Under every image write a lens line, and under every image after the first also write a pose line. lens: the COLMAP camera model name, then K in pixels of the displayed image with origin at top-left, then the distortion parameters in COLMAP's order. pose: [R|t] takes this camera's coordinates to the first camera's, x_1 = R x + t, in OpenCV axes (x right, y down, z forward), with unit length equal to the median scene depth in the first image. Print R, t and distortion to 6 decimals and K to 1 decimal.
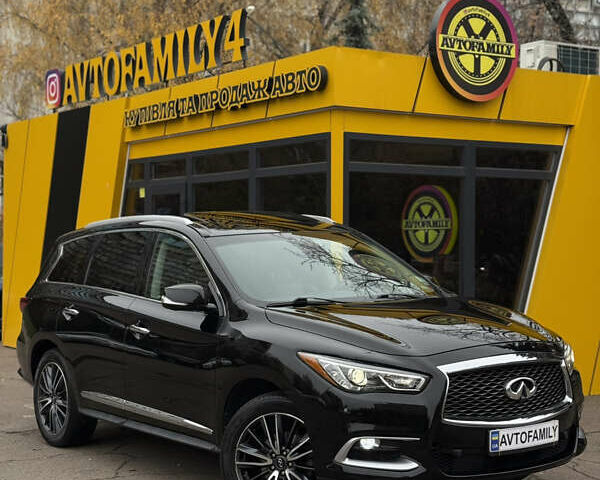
lens RADIAL K [[1104.9, 0, 300.0], [0, 1104.9, 240.0], [0, 0, 1]] dist [0.120166, 0.113038]
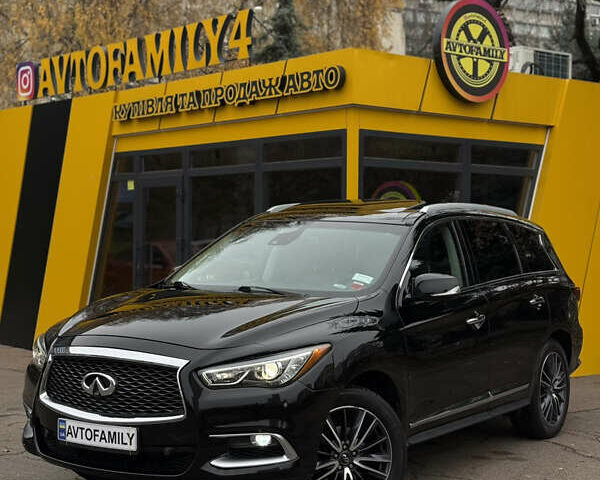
lens RADIAL K [[1104.9, 0, 300.0], [0, 1104.9, 240.0], [0, 0, 1]] dist [0.120166, 0.113038]
pose [[0.993920, 0.004356, 0.110018, -0.116308], [-0.004695, 0.999985, 0.002821, 0.004977], [-0.110004, -0.003321, 0.993926, -0.038417]]
